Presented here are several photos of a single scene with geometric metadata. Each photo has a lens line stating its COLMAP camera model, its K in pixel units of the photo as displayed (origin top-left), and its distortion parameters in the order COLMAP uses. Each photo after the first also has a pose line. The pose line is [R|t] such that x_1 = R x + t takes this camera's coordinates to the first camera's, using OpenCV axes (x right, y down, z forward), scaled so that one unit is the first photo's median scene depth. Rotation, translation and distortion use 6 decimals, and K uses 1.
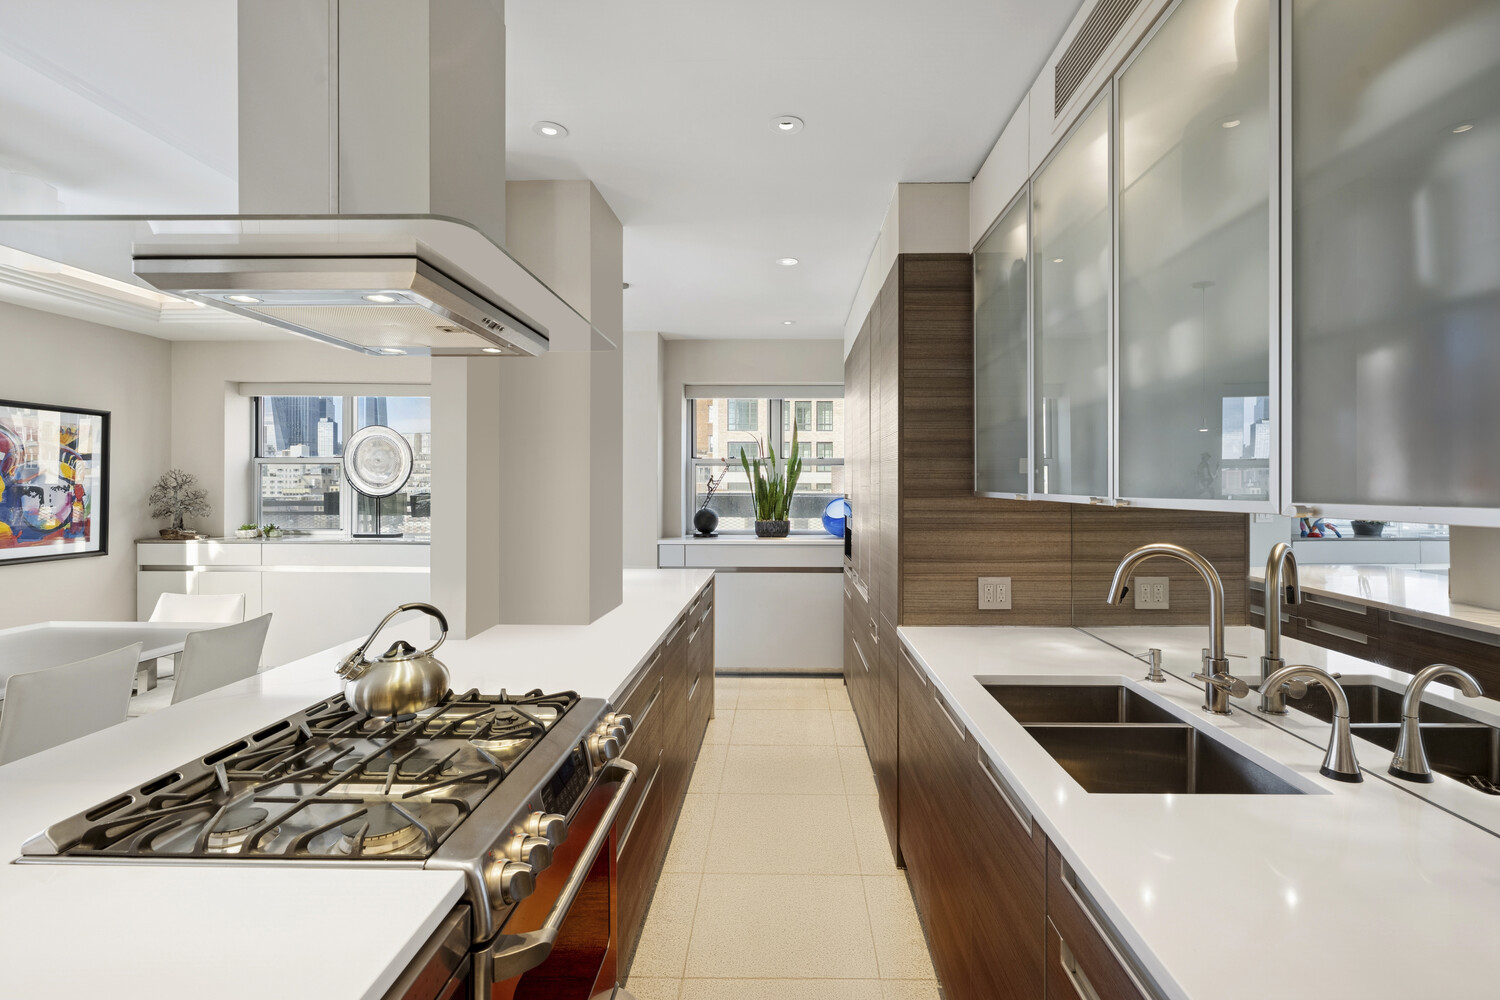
lens RADIAL K [[697.8, 0, 753.4], [0, 697.8, 481.0], [0, 0, 1]] dist [-0.002265, -0.000392]
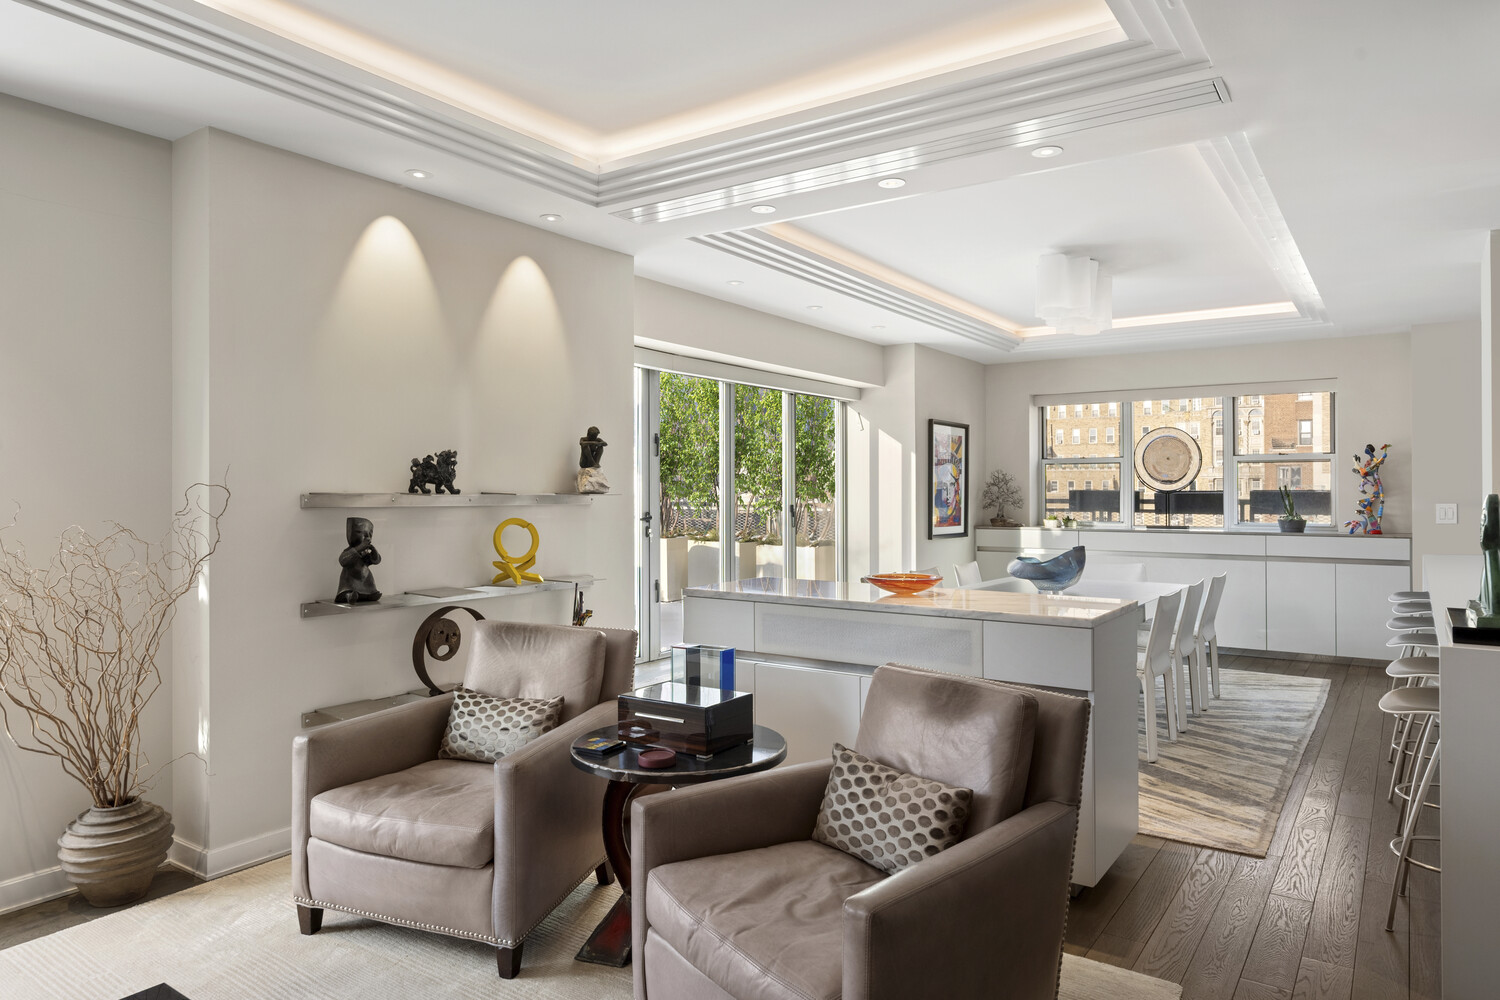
lens RADIAL K [[948.7, 0, 761.2], [0, 948.7, 486.9], [0, 0, 1]] dist [-0.002293, -0.000815]
pose [[0.845919, -0.005953, -0.533278, -0.304534], [0.004229, 0.999981, -0.004453, 0.019777], [0.533295, 0.001512, 0.845928, -0.645661]]
